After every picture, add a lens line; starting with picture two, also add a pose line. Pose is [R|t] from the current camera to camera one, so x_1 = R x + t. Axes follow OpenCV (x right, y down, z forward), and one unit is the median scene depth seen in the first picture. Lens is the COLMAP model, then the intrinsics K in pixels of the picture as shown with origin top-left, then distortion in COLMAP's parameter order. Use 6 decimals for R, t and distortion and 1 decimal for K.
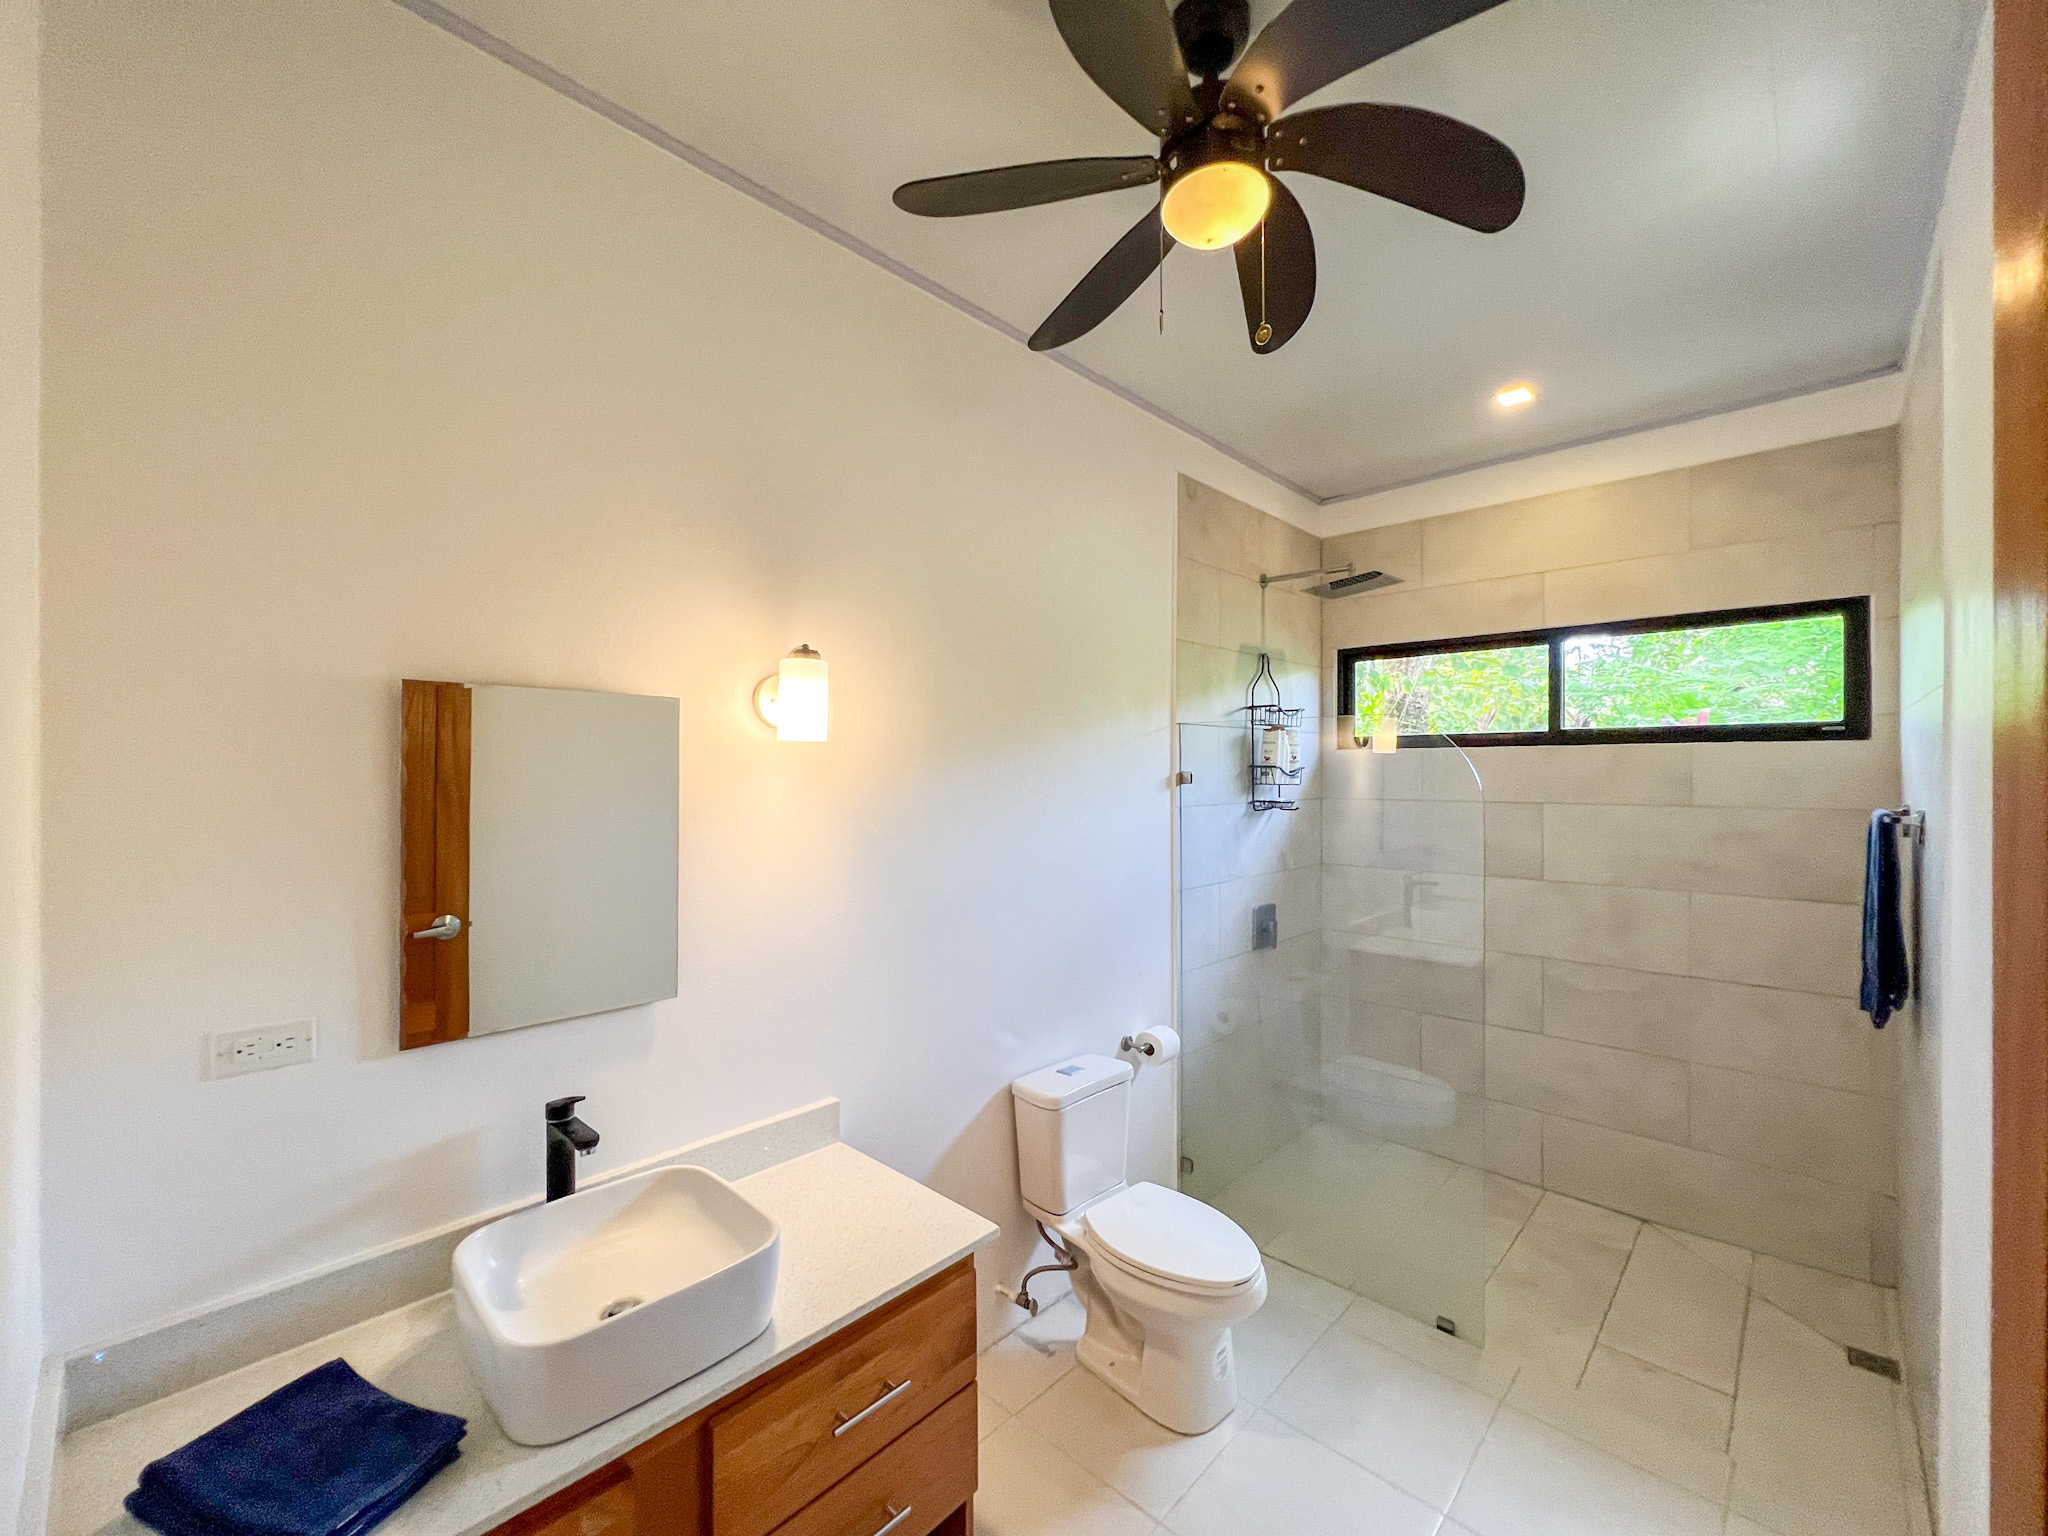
lens RADIAL K [[823.2, 0, 1024.0], [0, 823.2, 768.0], [0, 0, 1]] dist [0.000471, -0.000069]
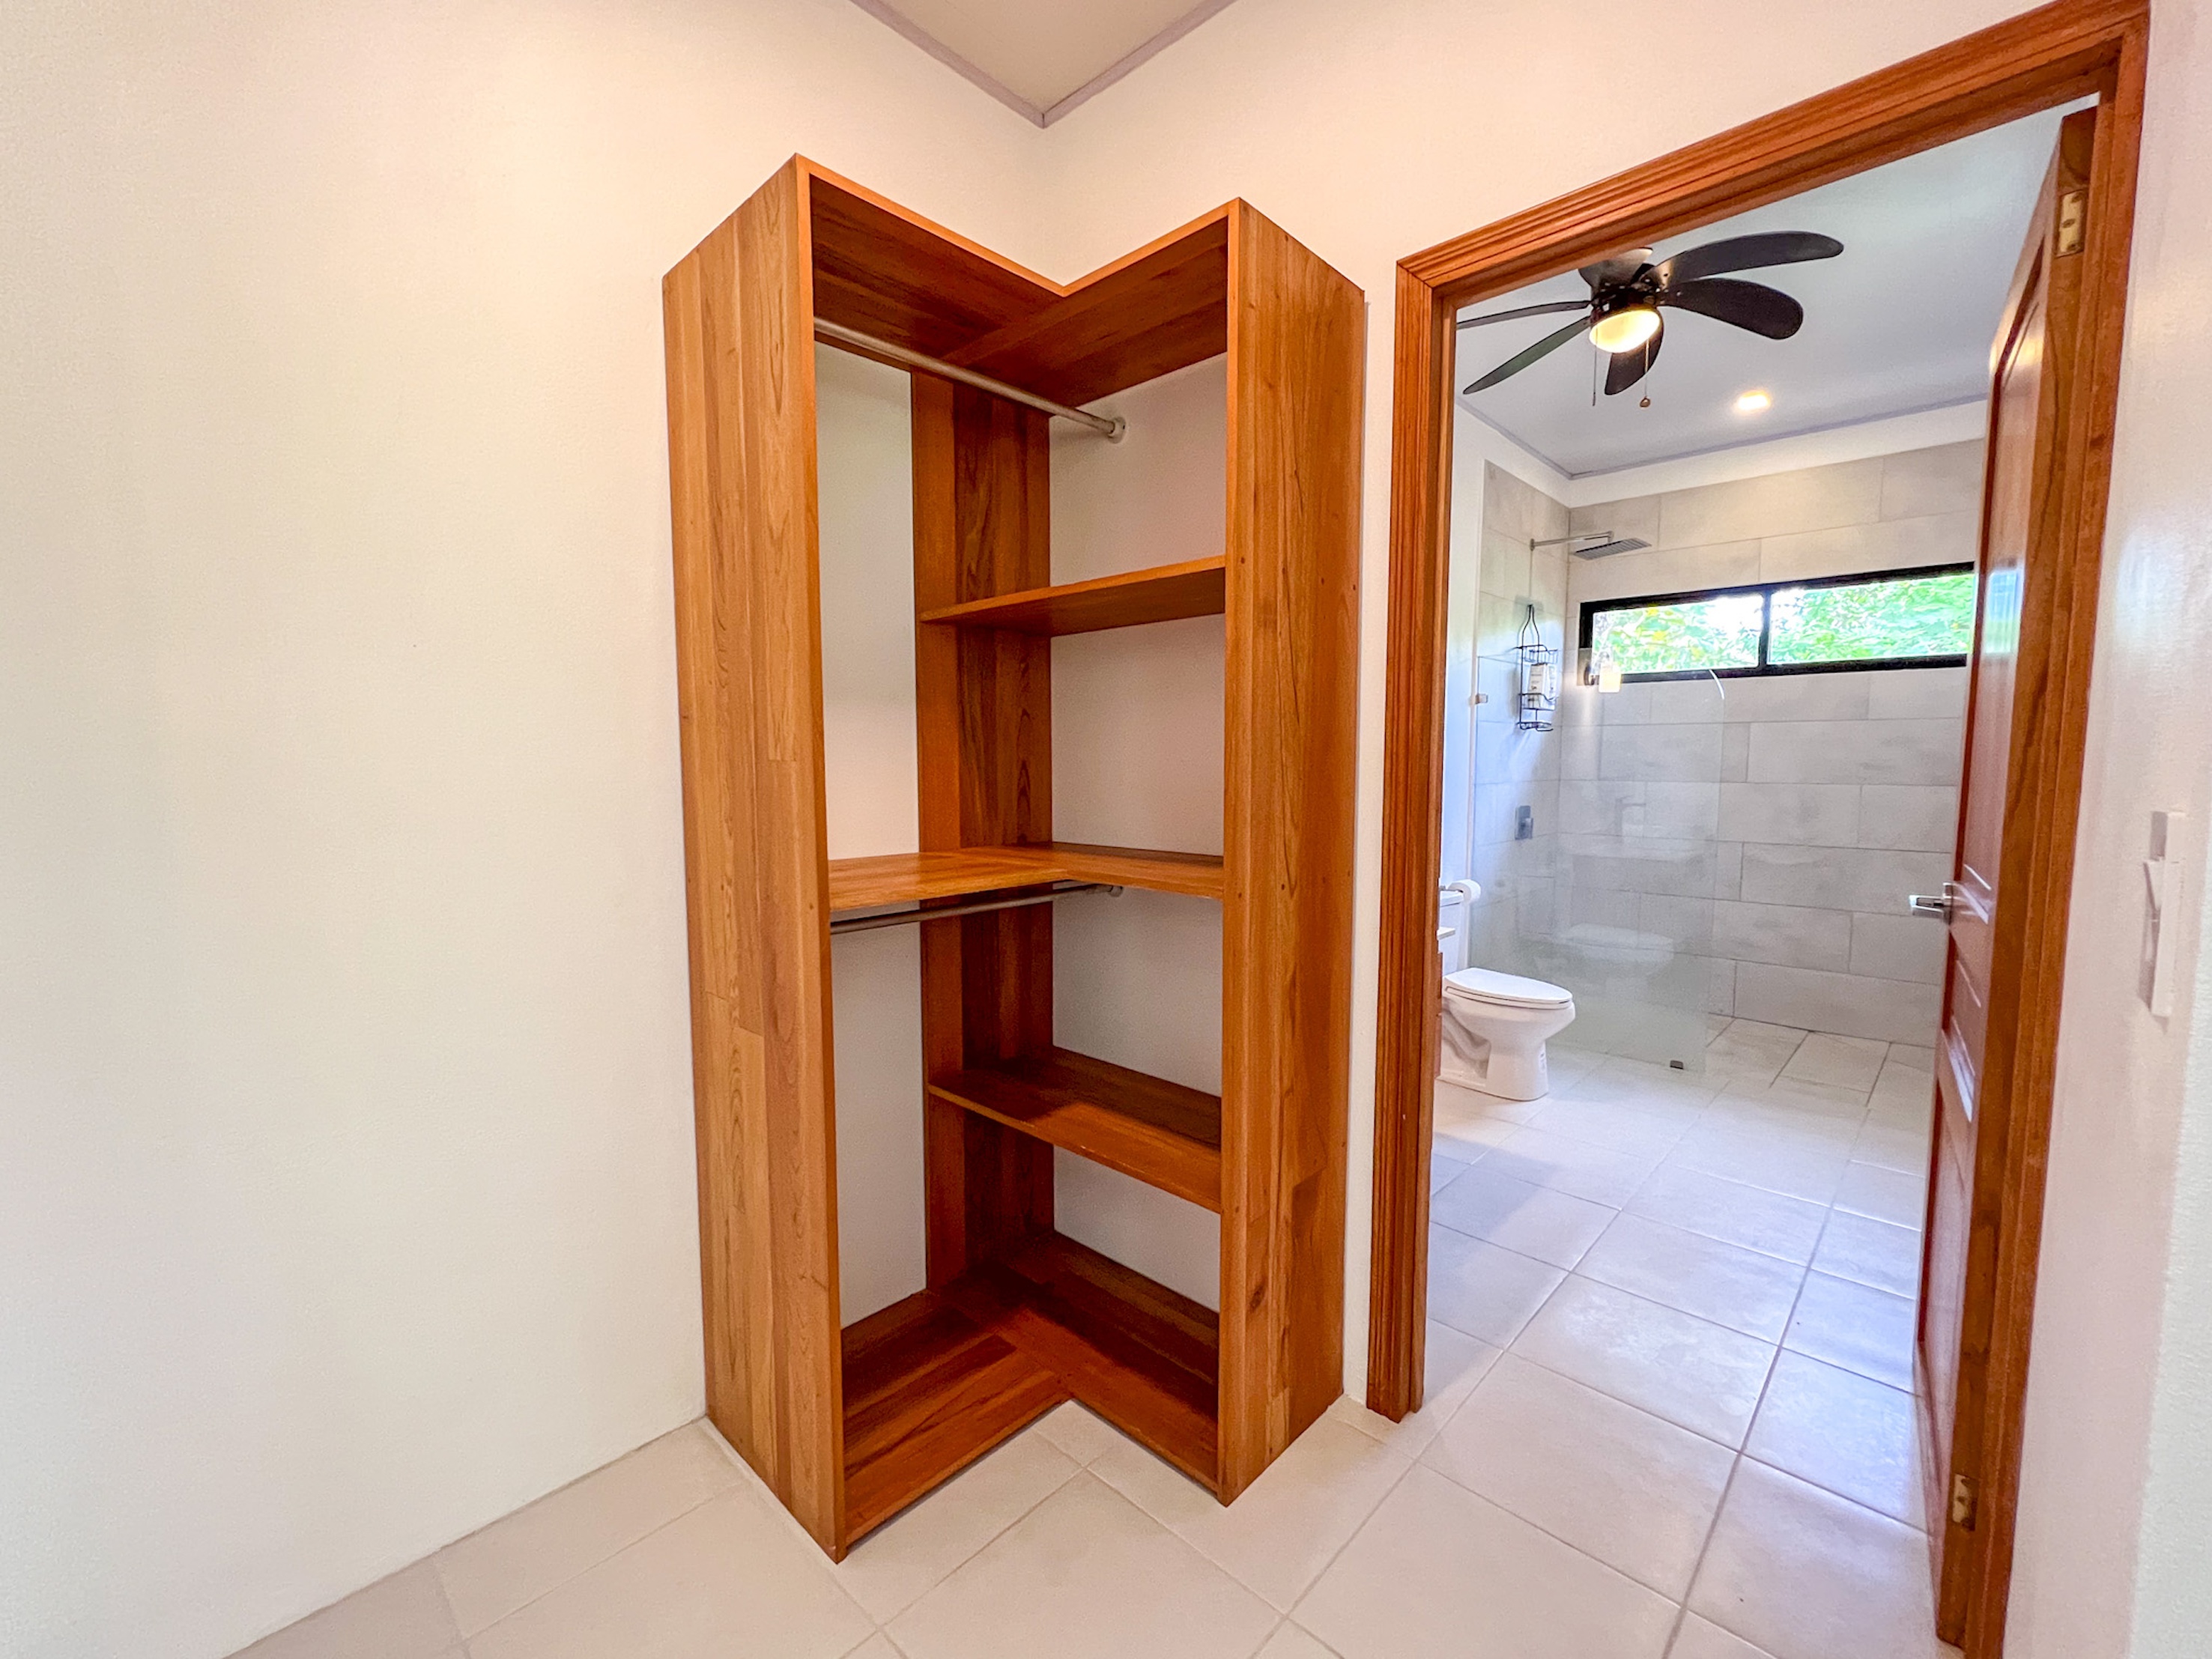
lens RADIAL K [[915.0, 0, 1106.7], [0, 915.0, 825.4], [0, 0, 1]] dist [-0.000968, -0.000165]
pose [[0.999985, 0.003563, -0.004071, -0.355048], [-0.003227, 0.996825, 0.079558, 0.089518], [0.004342, -0.079544, 0.996822, -0.424322]]
